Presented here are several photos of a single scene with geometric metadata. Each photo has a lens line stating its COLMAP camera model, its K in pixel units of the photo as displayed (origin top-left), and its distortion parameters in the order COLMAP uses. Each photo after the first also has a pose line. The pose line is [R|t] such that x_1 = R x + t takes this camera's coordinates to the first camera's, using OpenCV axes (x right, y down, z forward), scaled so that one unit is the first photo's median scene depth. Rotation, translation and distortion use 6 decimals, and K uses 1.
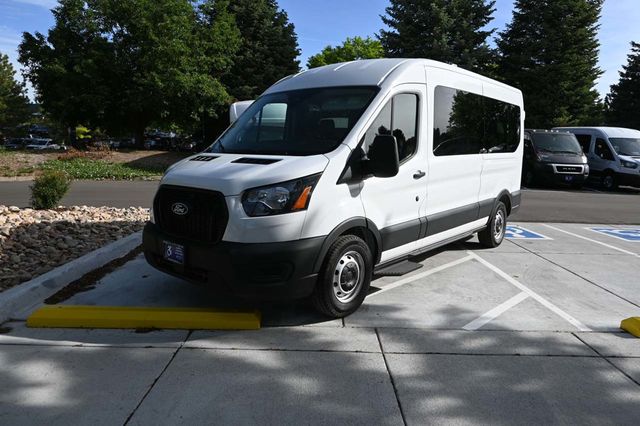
lens RADIAL K [[438.5, 0, 320.0], [0, 438.5, 213.0], [0, 0, 1]] dist [-0.004130, 0.001268]
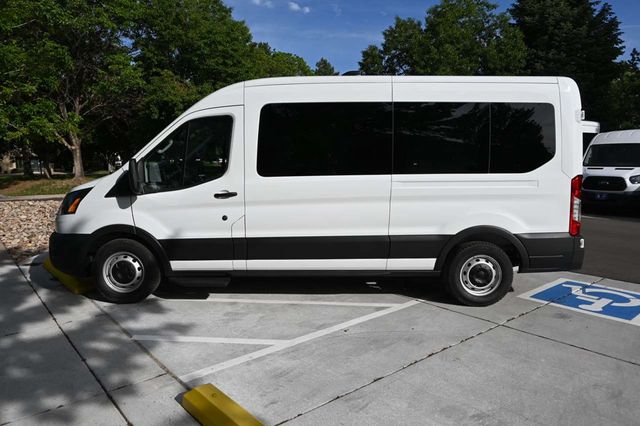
lens RADIAL K [[441.3, 0, 322.3], [0, 441.3, 201.8], [0, 0, 1]] dist [0.001864, 0.002695]
pose [[0.648209, 0.047494, -0.759980, 1.375749], [-0.106314, 0.993922, -0.028565, -0.077333], [0.754004, 0.099313, 0.649319, 0.592818]]
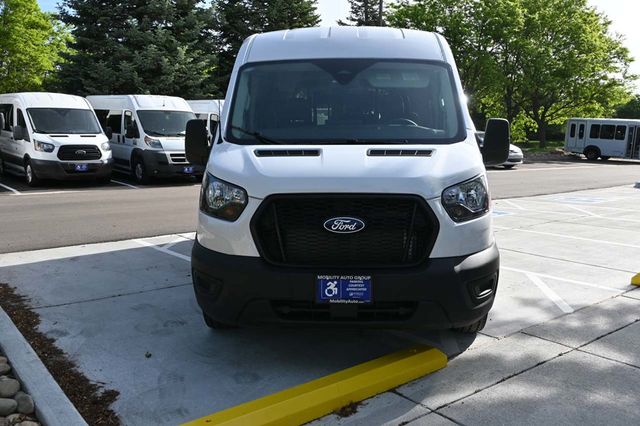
lens RADIAL K [[571.7, 0, 320.0], [0, 571.7, 213.0], [0, 0, 1]] dist [0.003756, 0.000918]
pose [[0.792588, -0.104341, 0.600763, -0.836777], [0.110682, 0.993502, 0.026529, -0.053283], [-0.599627, 0.045468, 0.798987, 0.286356]]
